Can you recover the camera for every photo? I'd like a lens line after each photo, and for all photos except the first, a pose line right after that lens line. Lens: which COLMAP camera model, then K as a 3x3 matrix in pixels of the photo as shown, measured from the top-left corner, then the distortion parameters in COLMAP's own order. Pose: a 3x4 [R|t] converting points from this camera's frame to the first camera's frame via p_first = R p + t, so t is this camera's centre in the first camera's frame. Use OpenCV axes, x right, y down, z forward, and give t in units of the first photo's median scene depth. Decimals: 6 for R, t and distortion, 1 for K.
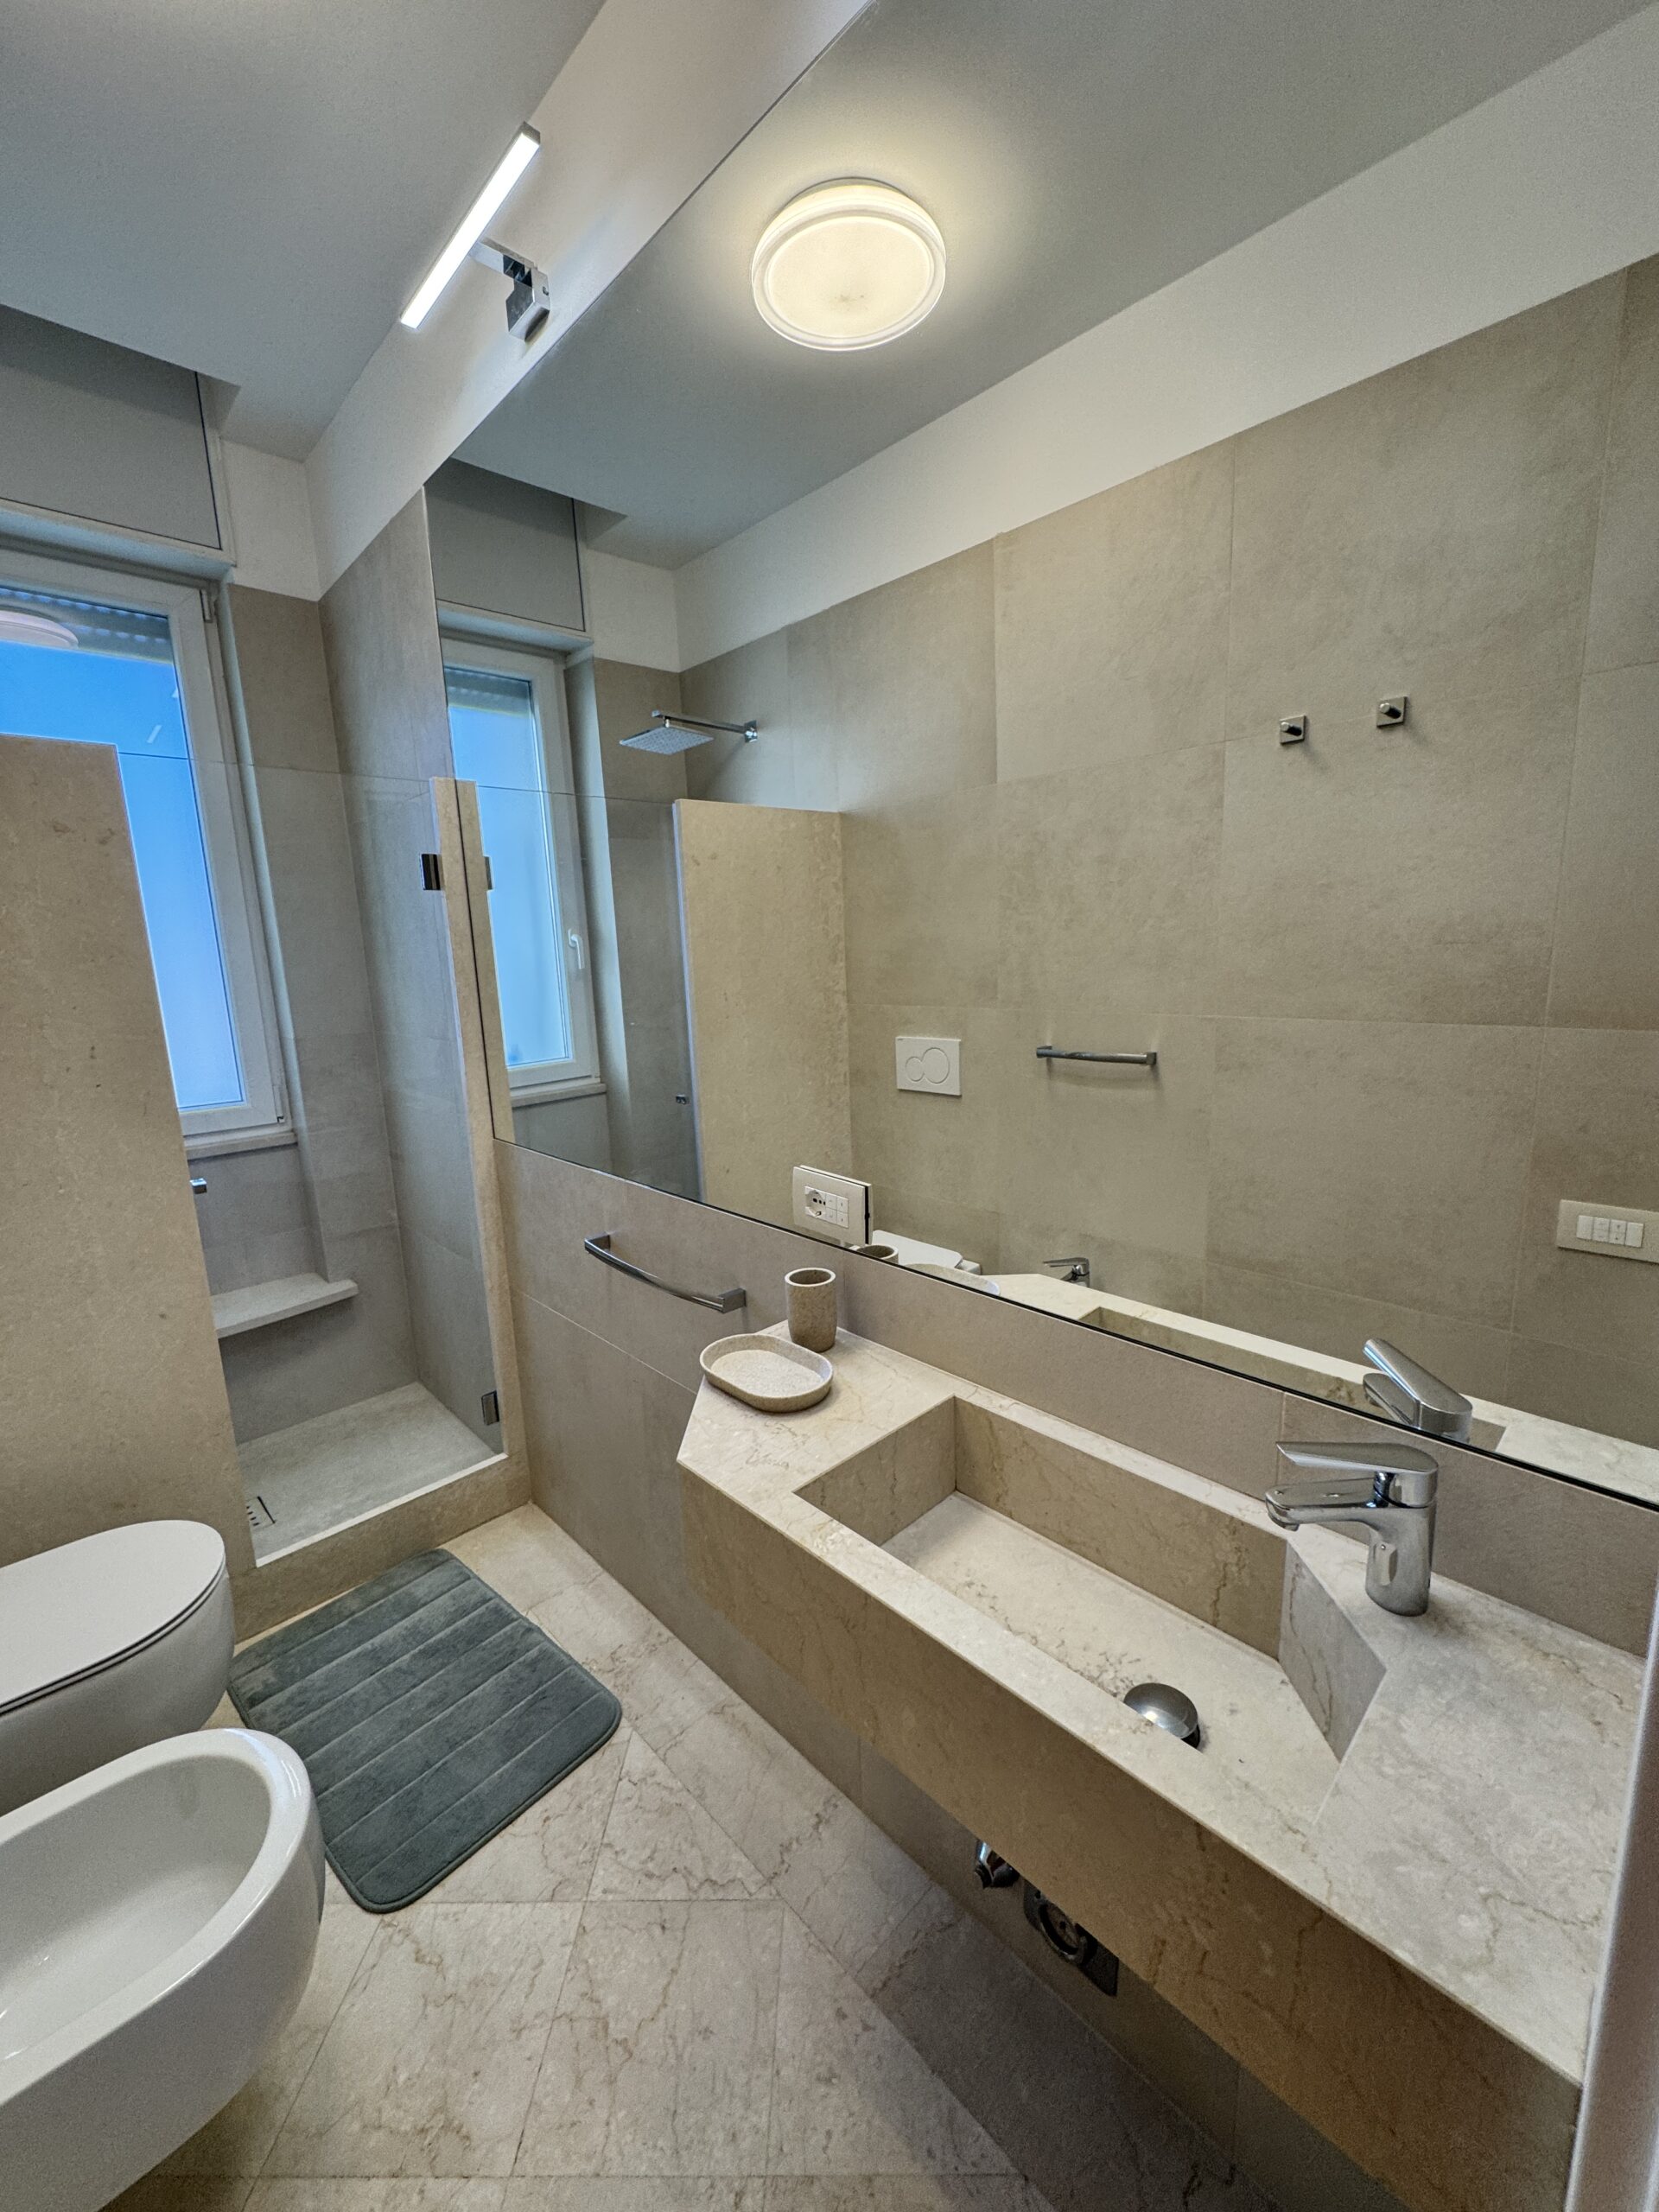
lens RADIAL K [[880.5, 0, 832.2], [0, 880.5, 1101.5], [0, 0, 1]] dist [-0.003356, 0.000970]
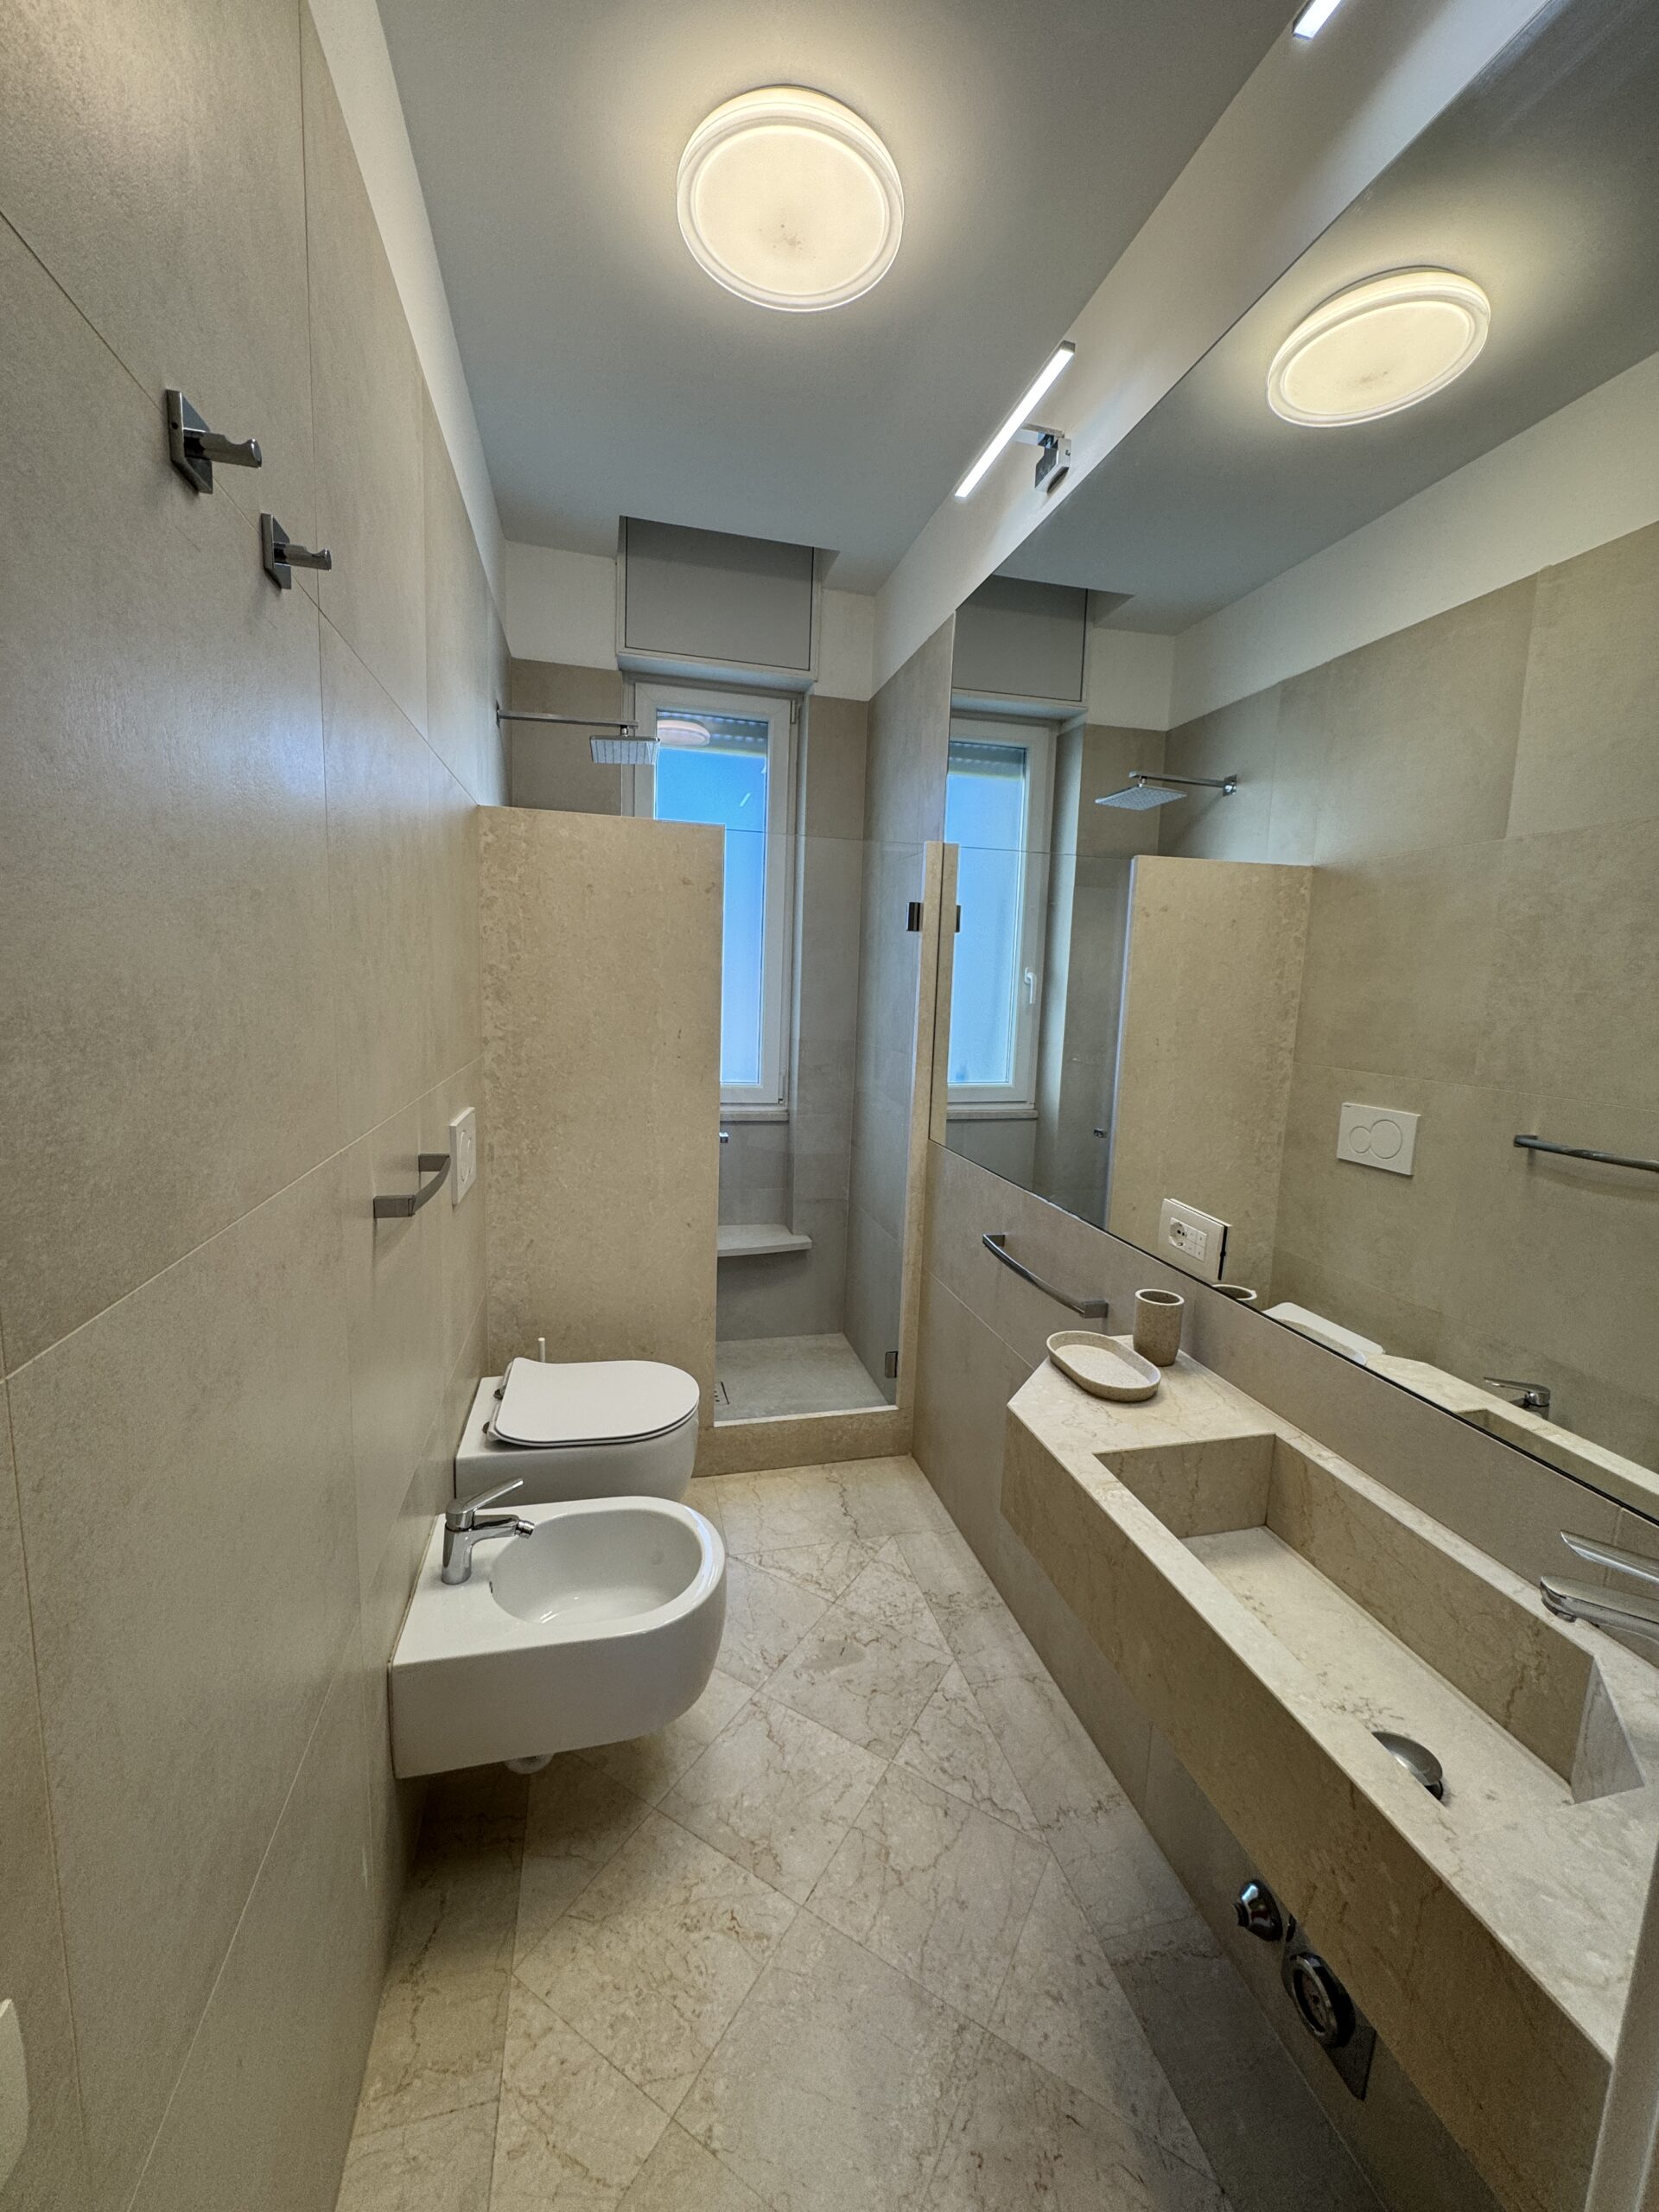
lens RADIAL K [[880.5, 0, 821.8], [0, 880.5, 1095.6], [0, 0, 1]] dist [-0.003356, 0.000970]
pose [[0.859700, 0.132322, -0.493363, 0.090010], [-0.154651, 0.987959, -0.004510, 0.014491], [0.486826, 0.080177, 0.869812, -0.139842]]
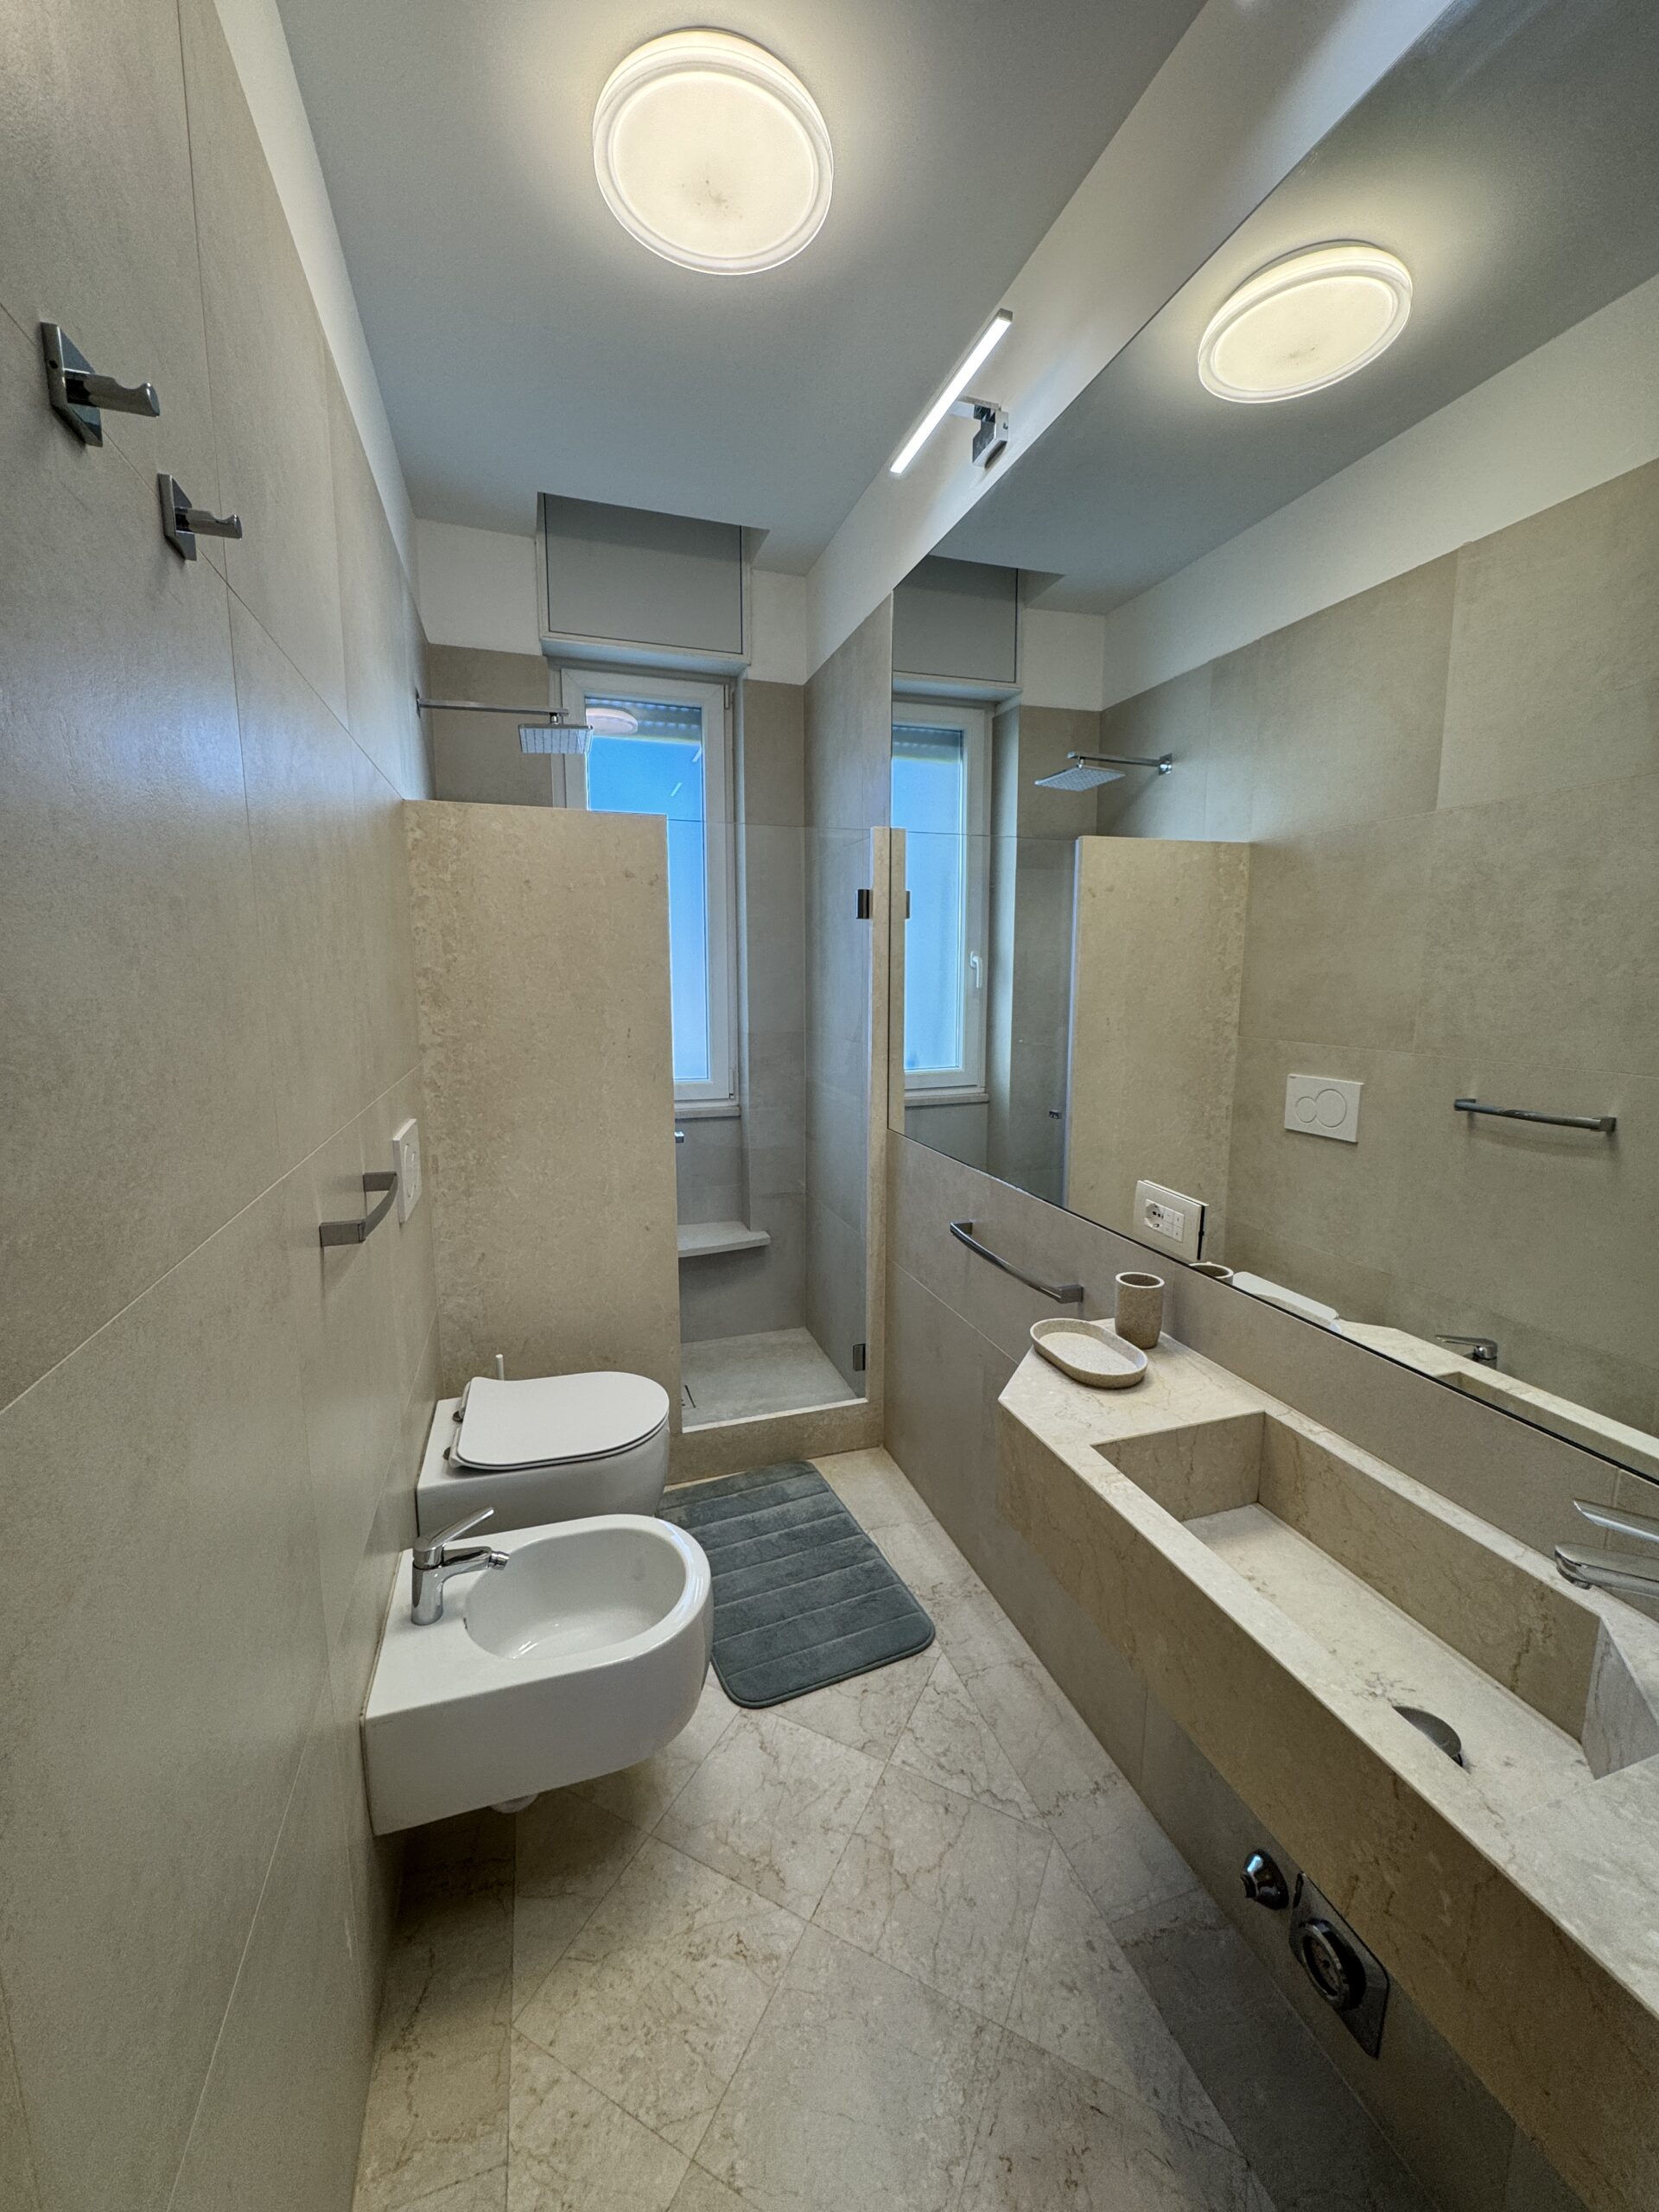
lens RADIAL K [[880.5, 0, 823.4], [0, 880.5, 1096.7], [0, 0, 1]] dist [-0.003356, 0.000970]
pose [[0.897218, 0.100081, -0.430097, 0.051960], [-0.110811, 0.993841, 0.000100, 0.011026], [0.427458, 0.047570, 0.902783, -0.129927]]
